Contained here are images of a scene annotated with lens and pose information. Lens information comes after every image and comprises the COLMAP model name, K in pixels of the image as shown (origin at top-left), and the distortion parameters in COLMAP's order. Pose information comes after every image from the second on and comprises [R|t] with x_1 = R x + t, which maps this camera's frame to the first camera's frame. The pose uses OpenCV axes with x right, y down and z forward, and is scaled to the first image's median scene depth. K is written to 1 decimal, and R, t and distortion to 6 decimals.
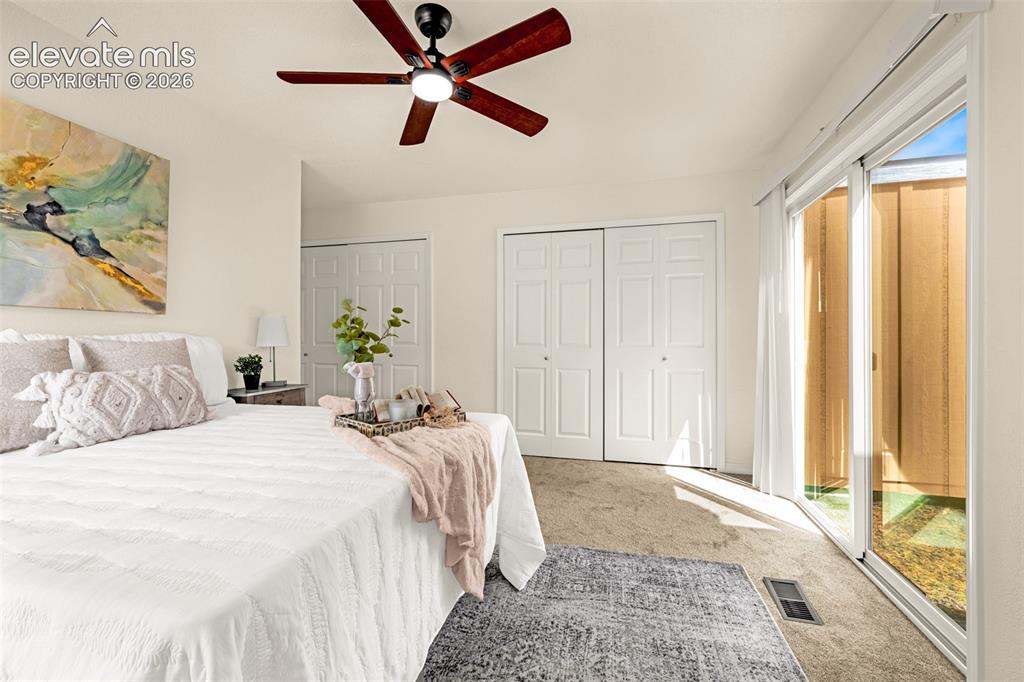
lens RADIAL K [[435.6, 0, 511.0], [0, 435.6, 336.1], [0, 0, 1]] dist [-0.001778, -0.000099]
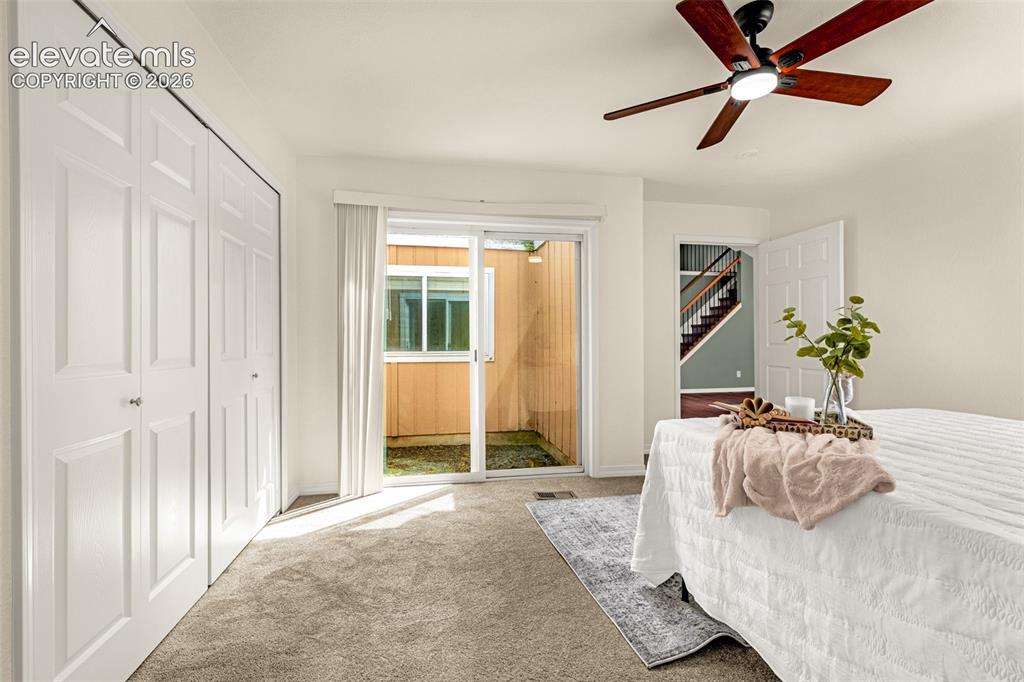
lens RADIAL K [[435.6, 0, 510.8], [0, 435.6, 339.5], [0, 0, 1]] dist [-0.001778, -0.000099]
pose [[-0.428471, 0.001510, 0.903554, -0.761572], [0.000225, 0.999999, -0.001565, 0.003305], [-0.903556, -0.000467, -0.428470, 1.784849]]
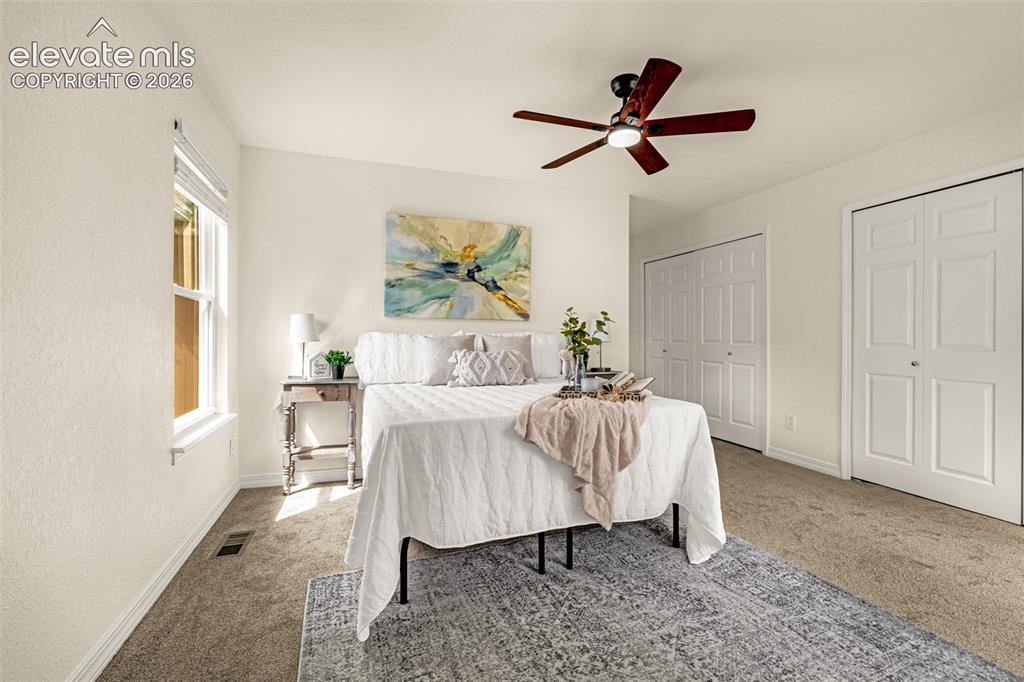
lens RADIAL K [[435.6, 0, 510.7], [0, 435.6, 338.6], [0, 0, 1]] dist [-0.001778, -0.000099]
pose [[0.568057, 0.006544, -0.822963, 0.622078], [-0.002805, 0.999978, 0.006016, 0.009843], [0.822984, -0.001109, 0.568063, -0.000646]]
